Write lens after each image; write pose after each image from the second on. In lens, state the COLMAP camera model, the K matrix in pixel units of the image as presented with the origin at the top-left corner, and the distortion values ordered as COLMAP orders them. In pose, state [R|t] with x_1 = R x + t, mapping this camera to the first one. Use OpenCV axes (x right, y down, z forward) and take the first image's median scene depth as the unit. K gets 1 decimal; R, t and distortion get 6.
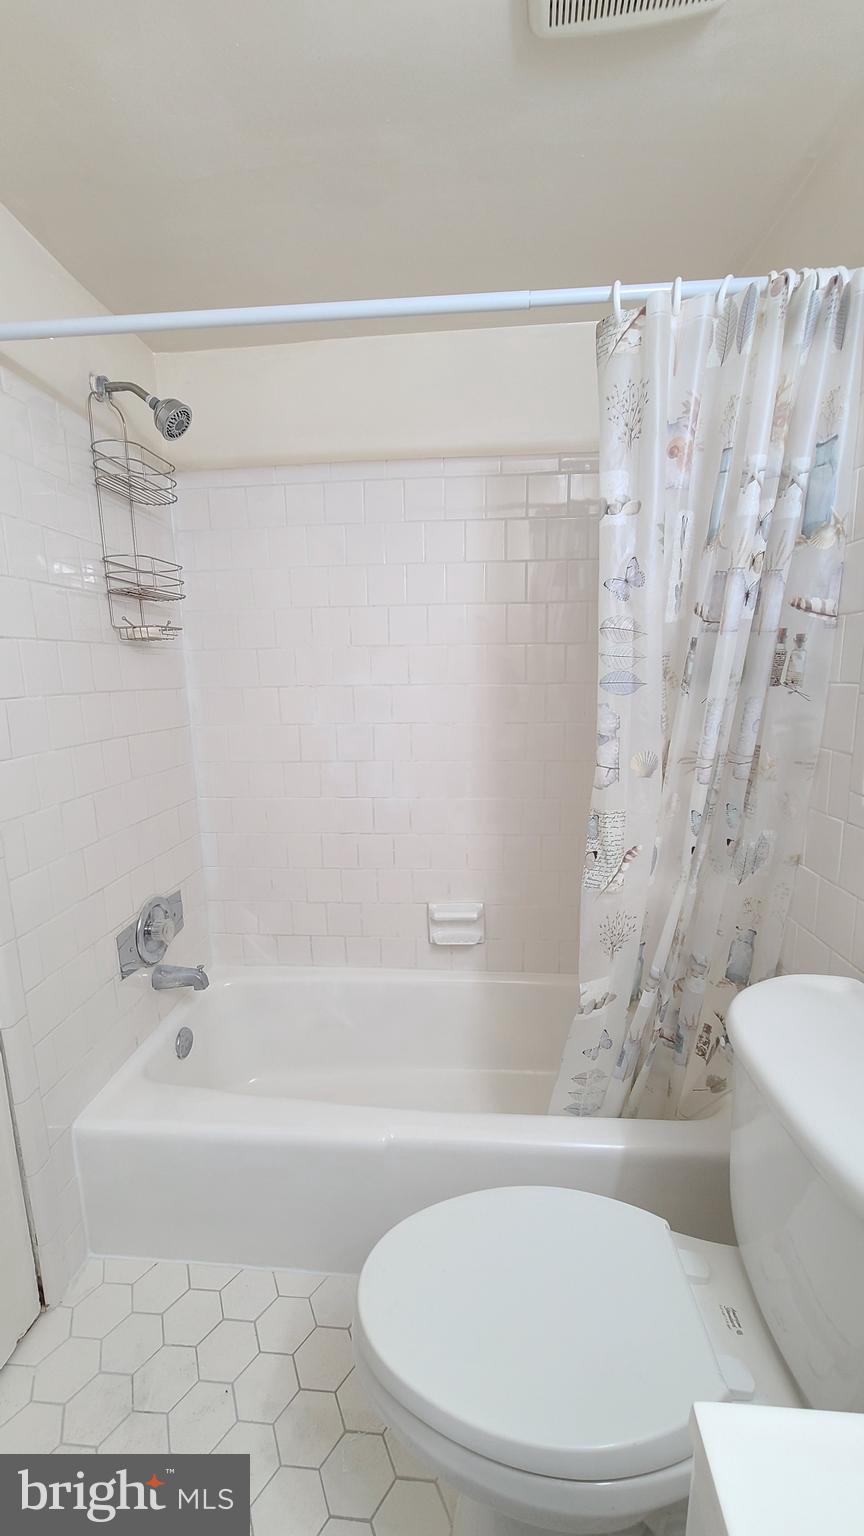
lens RADIAL K [[623.6, 0, 428.1], [0, 623.6, 779.0], [0, 0, 1]] dist [-0.000593, -0.000626]
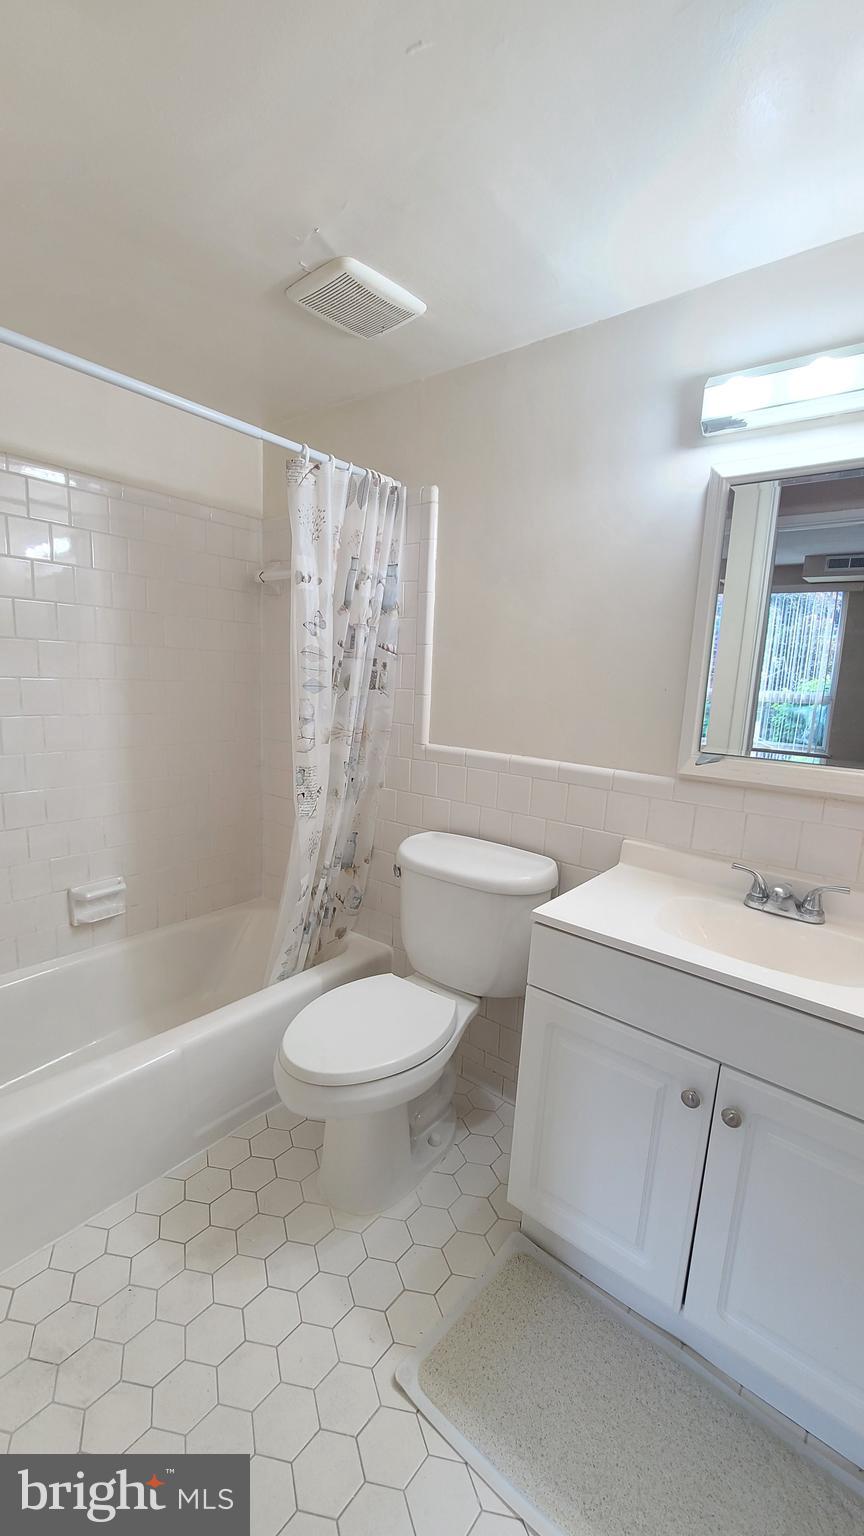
lens RADIAL K [[623.6, 0, 428.1], [0, 623.6, 779.0], [0, 0, 1]] dist [-0.000593, -0.000626]
pose [[0.565067, -0.100252, 0.818931, -0.884489], [0.091206, 0.994097, 0.058763, 0.018788], [-0.819988, 0.041487, 0.570875, -0.165657]]
